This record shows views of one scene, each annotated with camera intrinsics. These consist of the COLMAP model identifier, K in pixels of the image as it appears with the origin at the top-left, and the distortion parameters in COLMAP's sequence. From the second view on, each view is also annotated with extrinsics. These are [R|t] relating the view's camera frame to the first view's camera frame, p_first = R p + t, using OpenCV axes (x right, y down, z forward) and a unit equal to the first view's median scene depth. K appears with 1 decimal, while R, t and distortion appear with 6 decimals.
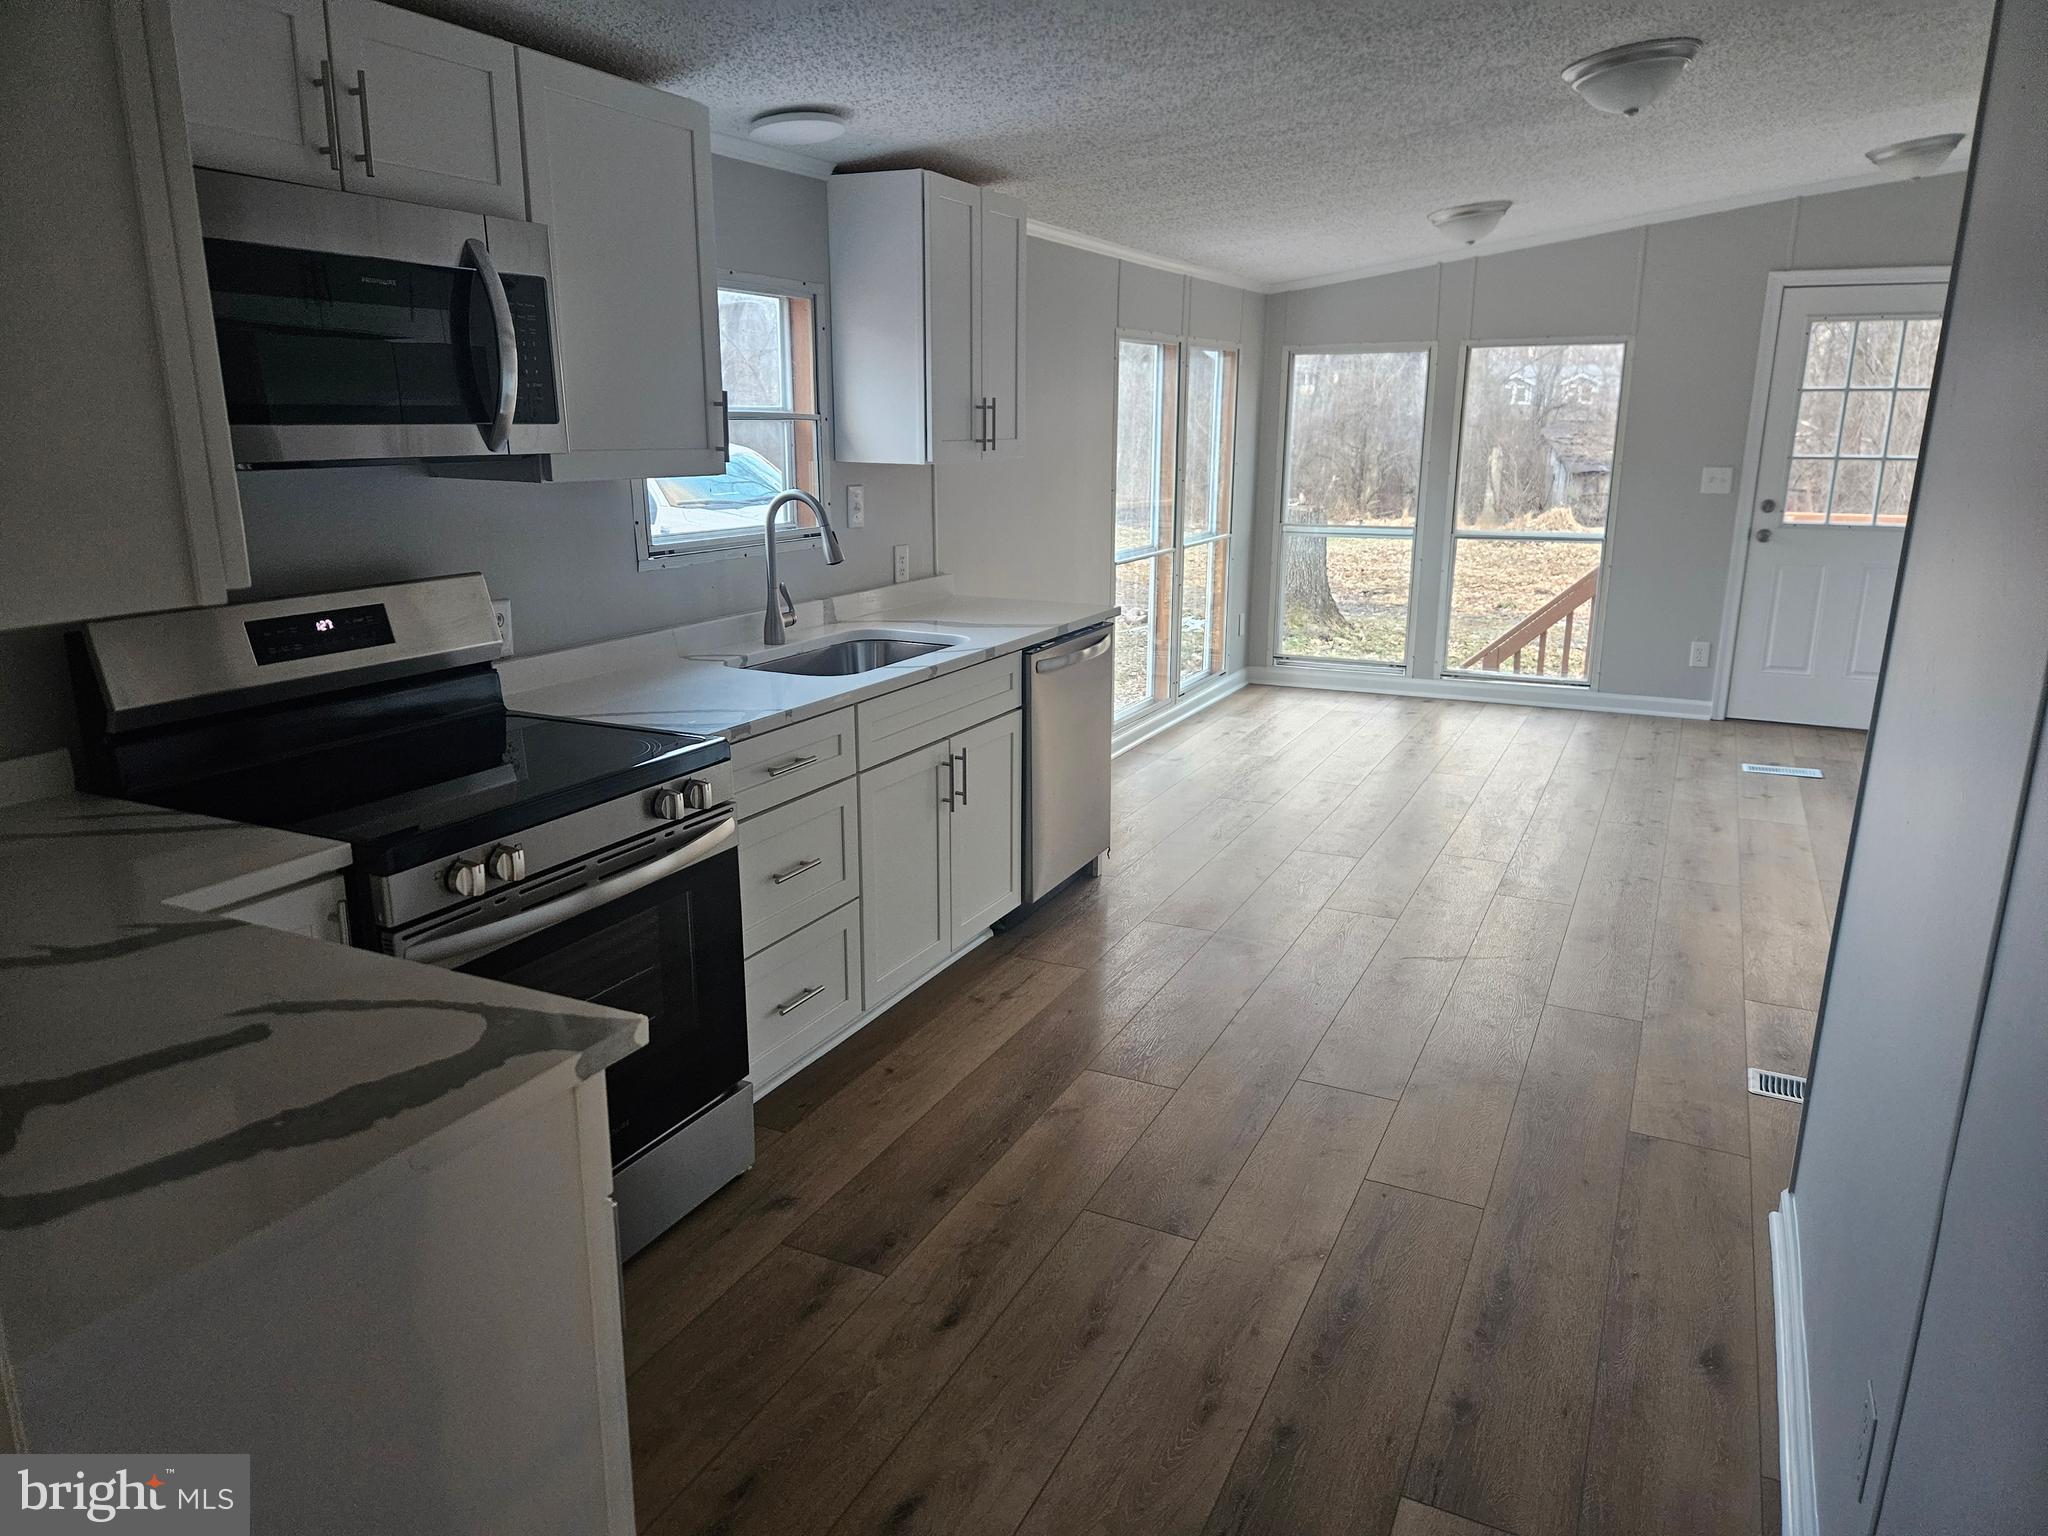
lens RADIAL K [[1381.4, 0, 1020.9], [0, 1381.4, 761.9], [0, 0, 1]] dist [0.083838, -0.072410]
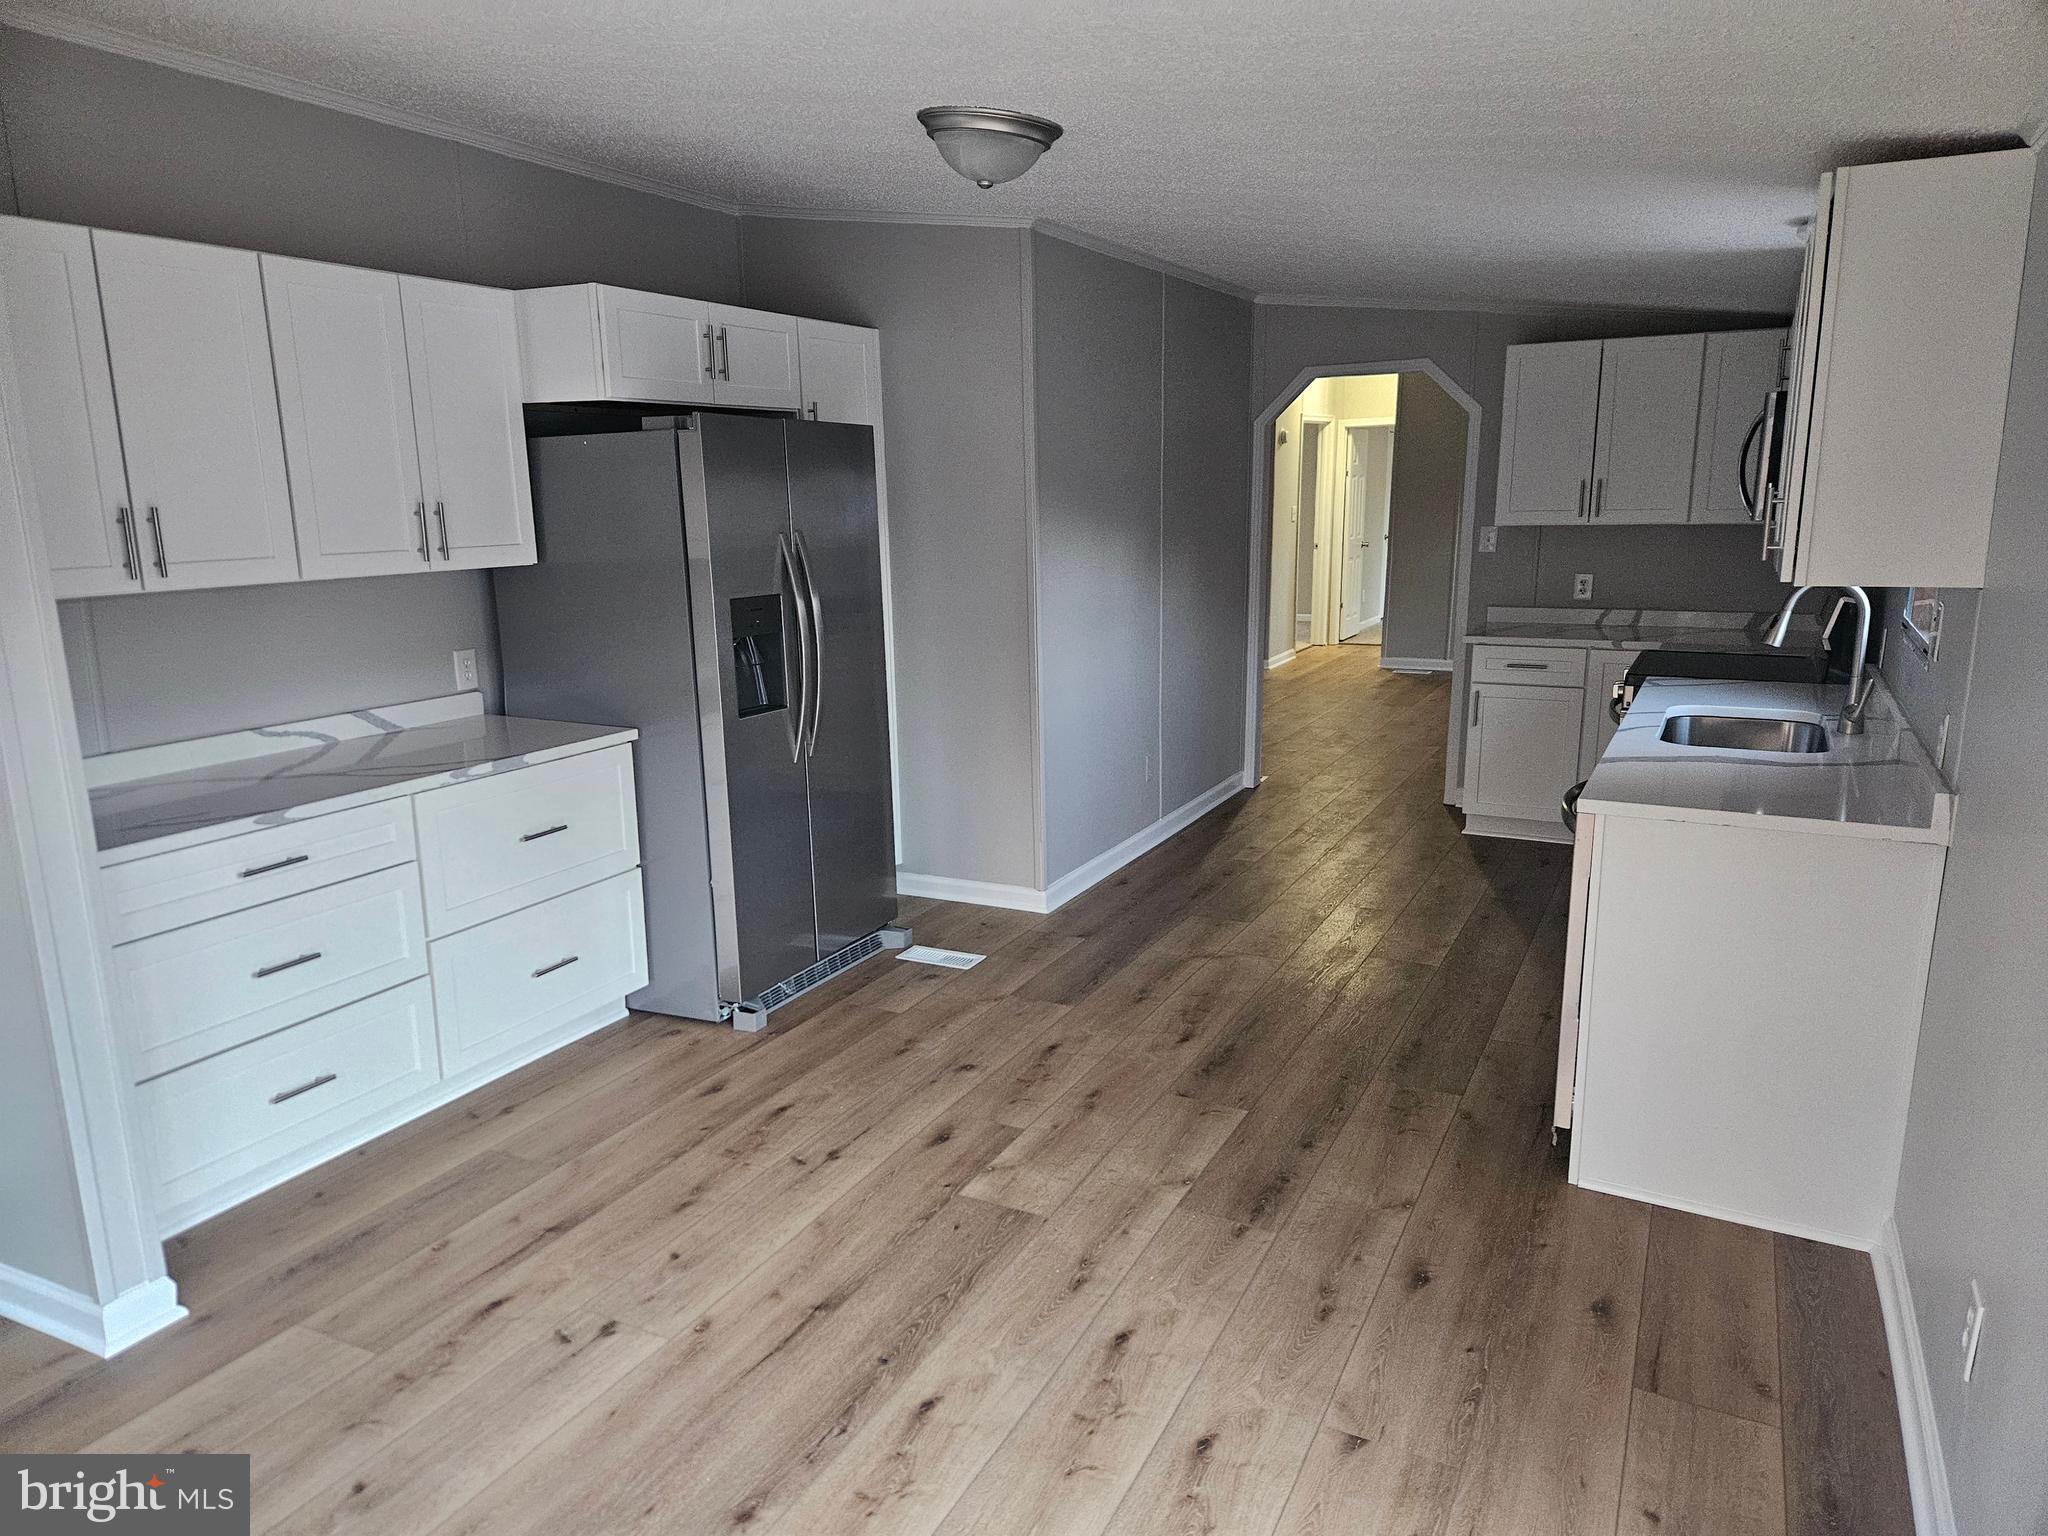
lens RADIAL K [[1417.6, 0, 1024.0], [0, 1417.6, 768.0], [0, 0, 1]] dist [0.090395, -0.079817]
pose [[-0.998416, 0.003509, 0.056156, 0.410817], [0.027325, 0.902697, 0.429408, -0.659275], [-0.049185, 0.430262, -0.901363, 2.493962]]
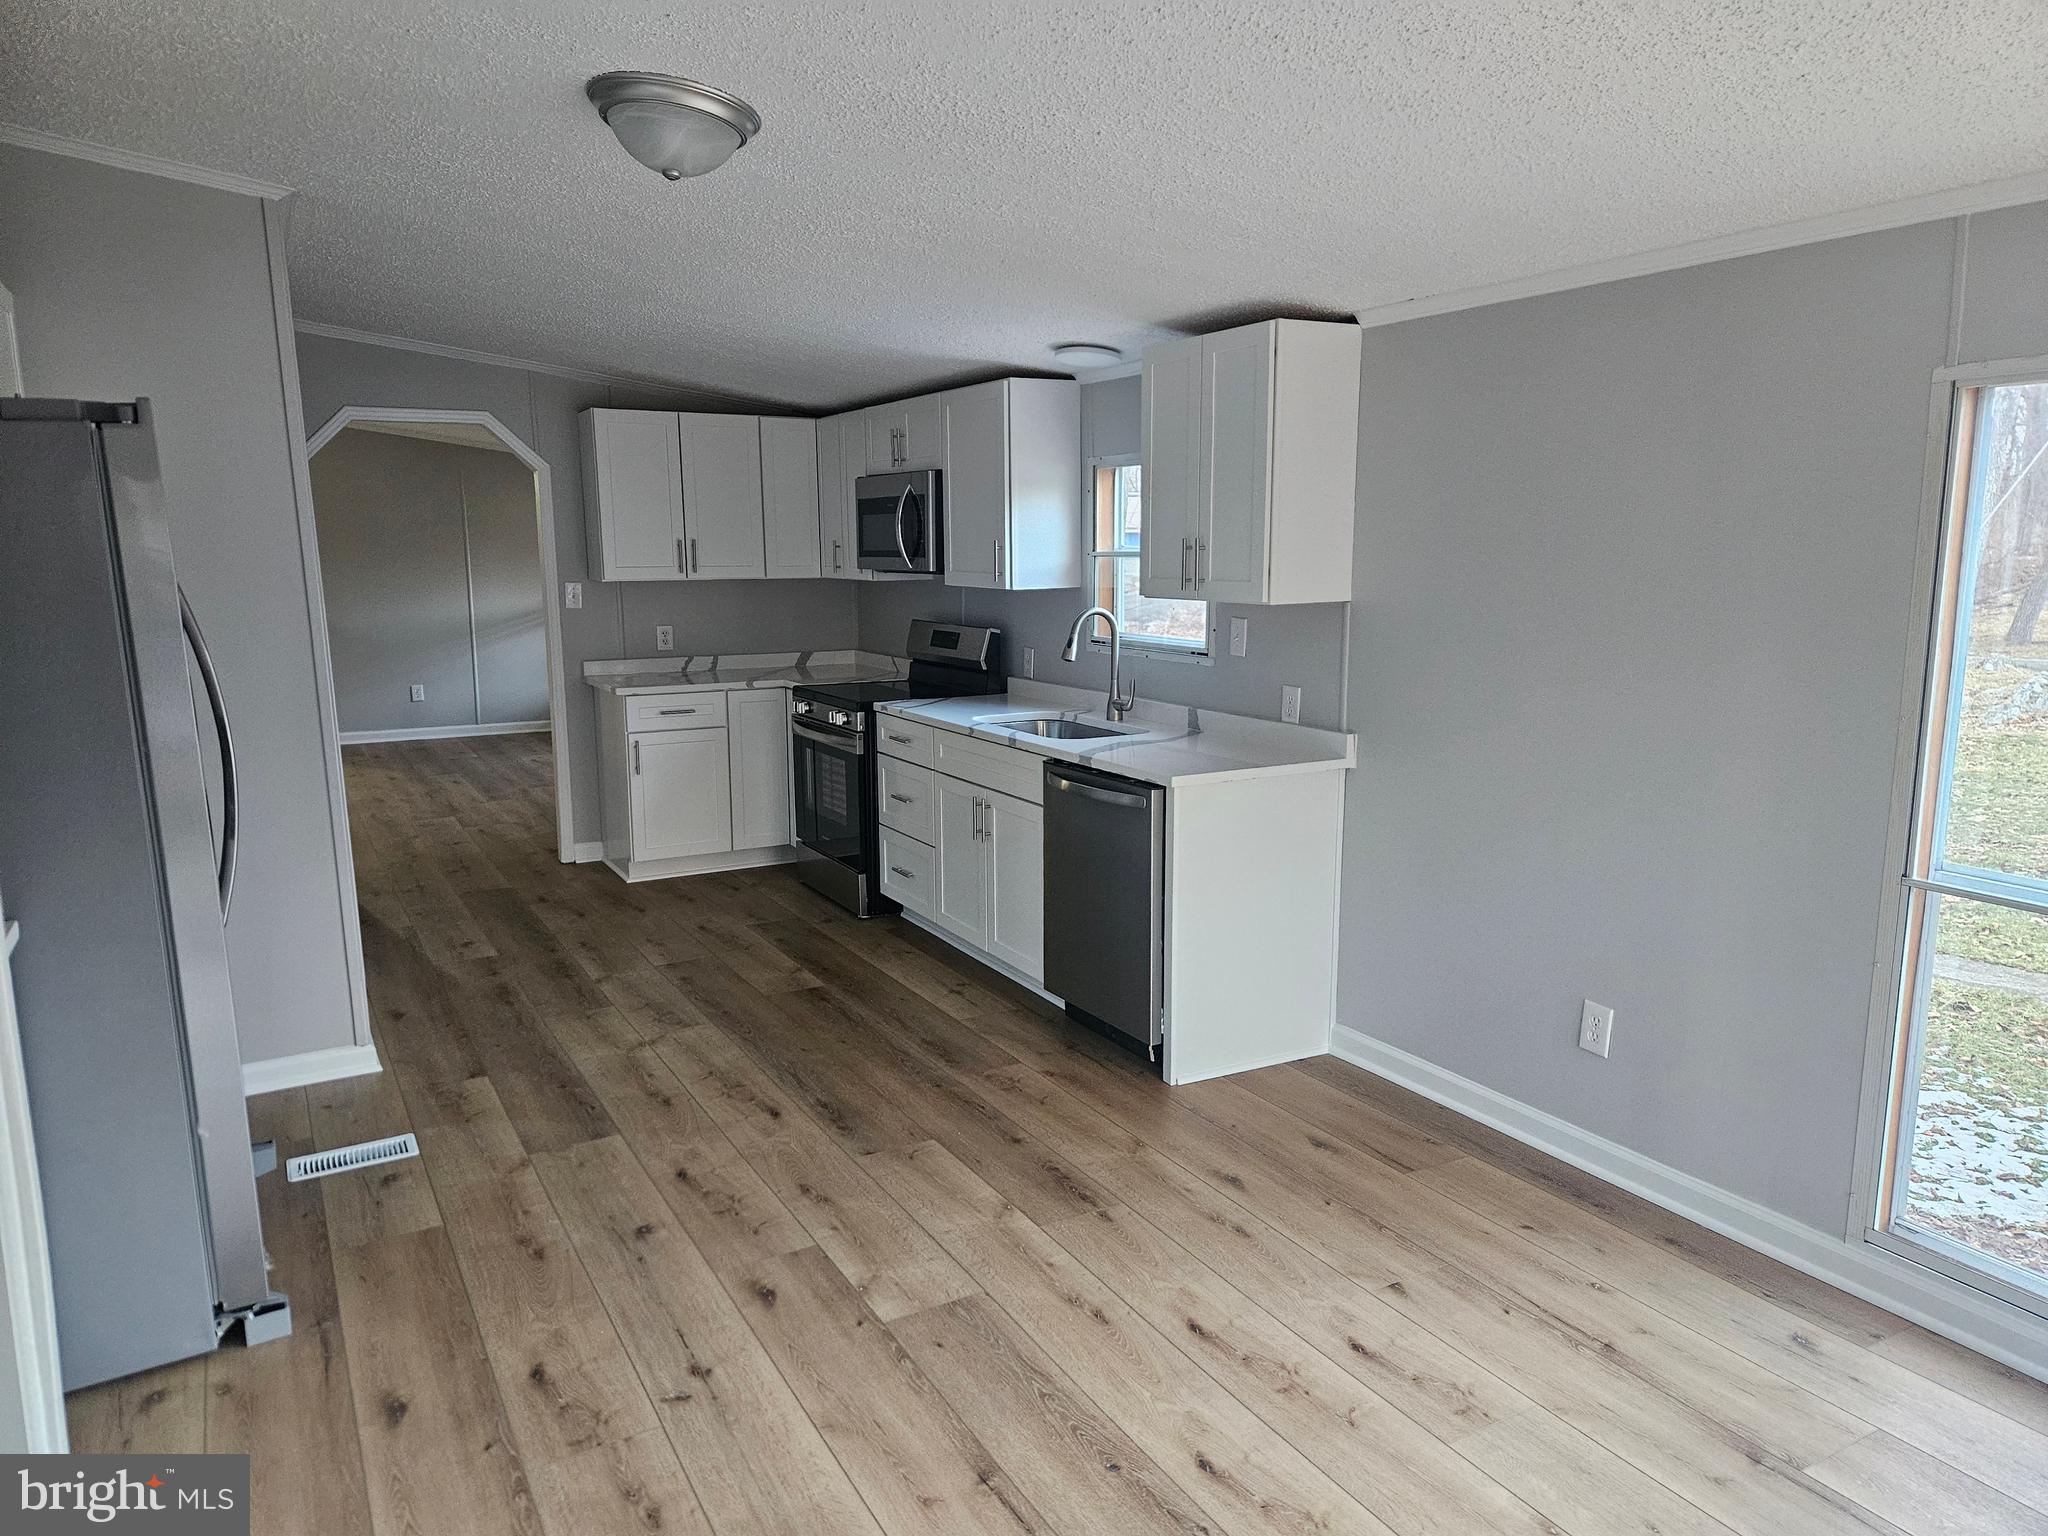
lens RADIAL K [[1381.4, 0, 1020.9], [0, 1381.4, 761.9], [0, 0, 1]] dist [0.083838, -0.072410]
pose [[-0.568398, 0.129559, -0.812489, 1.229928], [-0.197092, 0.937329, 0.287347, -0.524751], [0.798798, 0.323462, -0.507241, 2.049334]]
